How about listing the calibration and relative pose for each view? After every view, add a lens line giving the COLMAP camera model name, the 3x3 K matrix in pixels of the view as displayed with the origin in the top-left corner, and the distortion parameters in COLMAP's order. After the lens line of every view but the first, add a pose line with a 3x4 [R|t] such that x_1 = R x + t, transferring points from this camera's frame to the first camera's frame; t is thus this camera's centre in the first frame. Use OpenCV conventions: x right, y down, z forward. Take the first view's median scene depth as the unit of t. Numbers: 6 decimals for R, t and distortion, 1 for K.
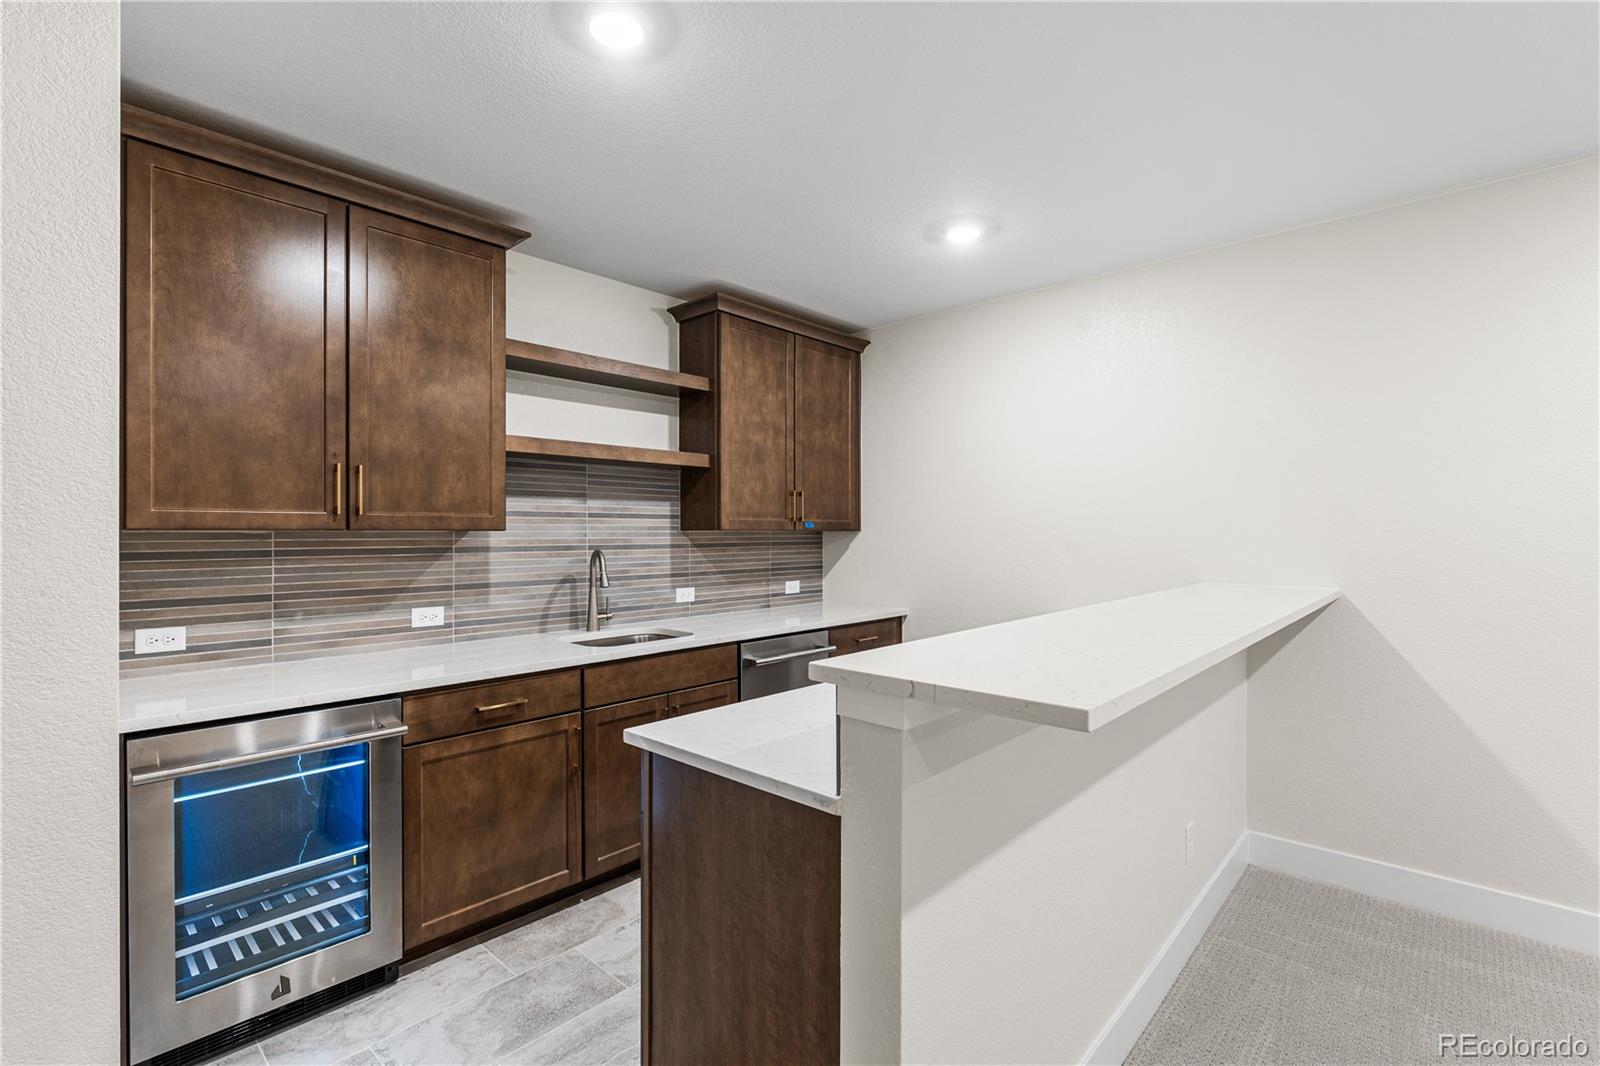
lens RADIAL K [[722.3, 0, 785.9], [0, 722.3, 519.2], [0, 0, 1]] dist [-0.003396, -0.000205]
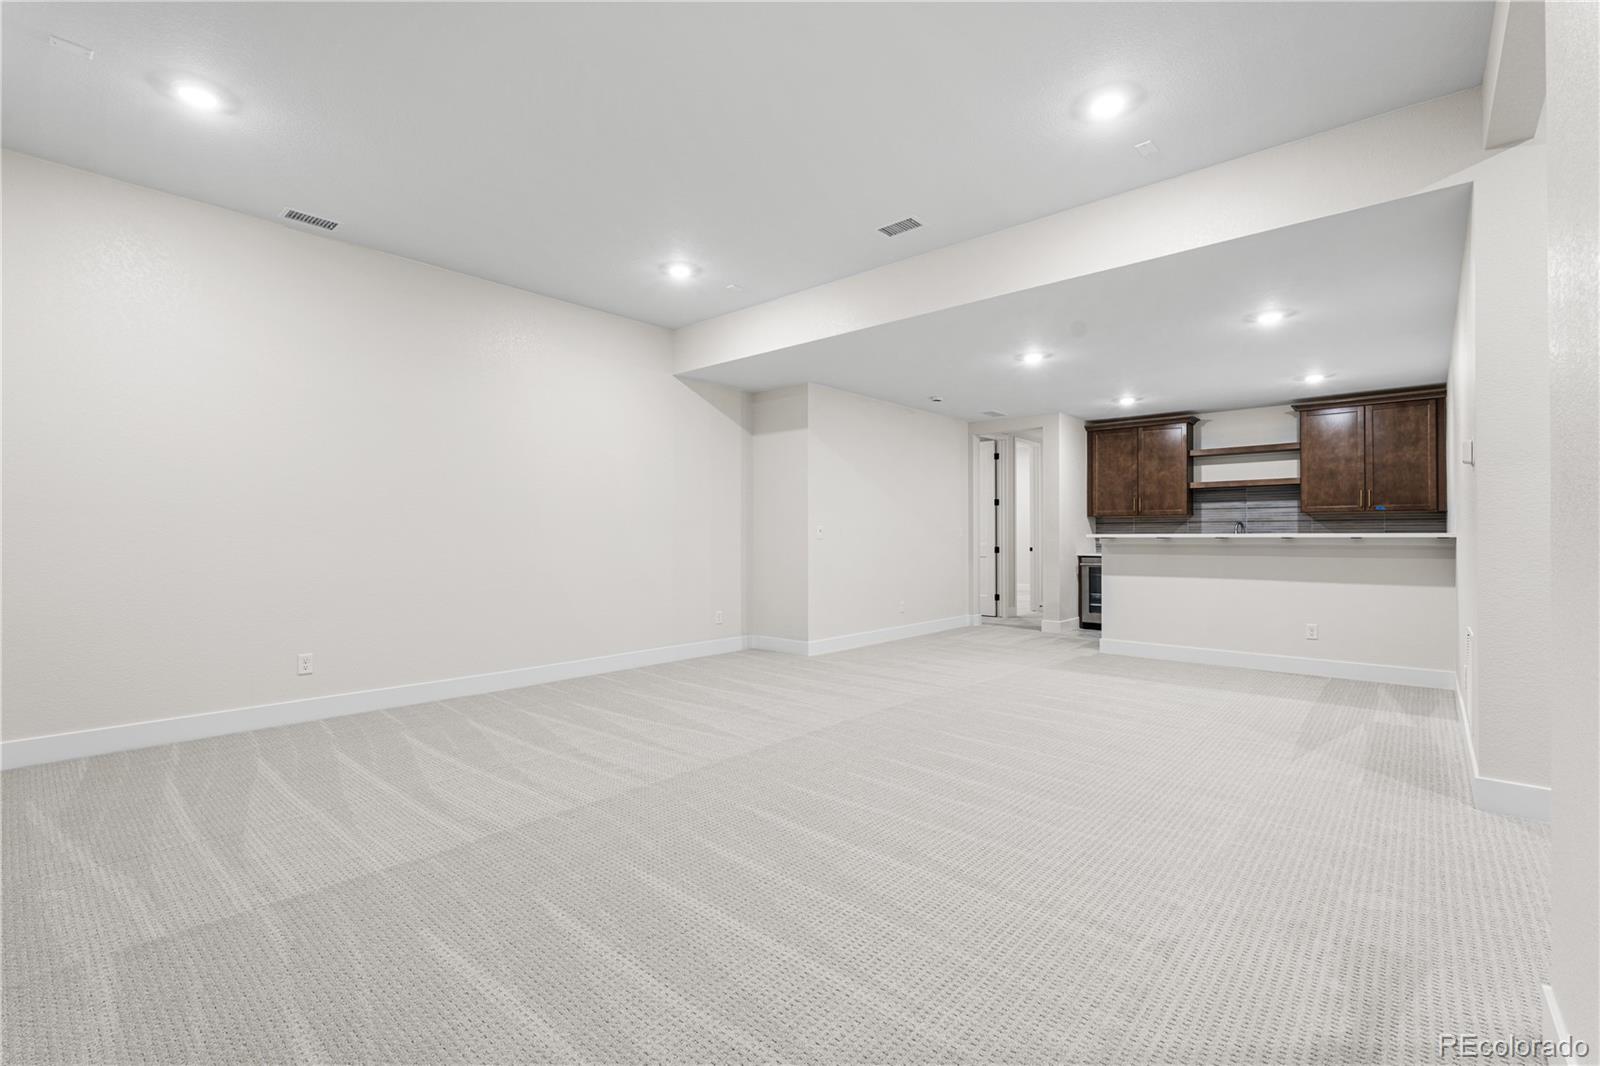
lens RADIAL K [[722.3, 0, 802.4], [0, 722.3, 535.5], [0, 0, 1]] dist [-0.003396, -0.000205]
pose [[0.043443, 0.000749, -0.999056, 1.949854], [0.019834, 0.999802, 0.001612, 0.049393], [0.998859, -0.019885, 0.043419, -0.567225]]
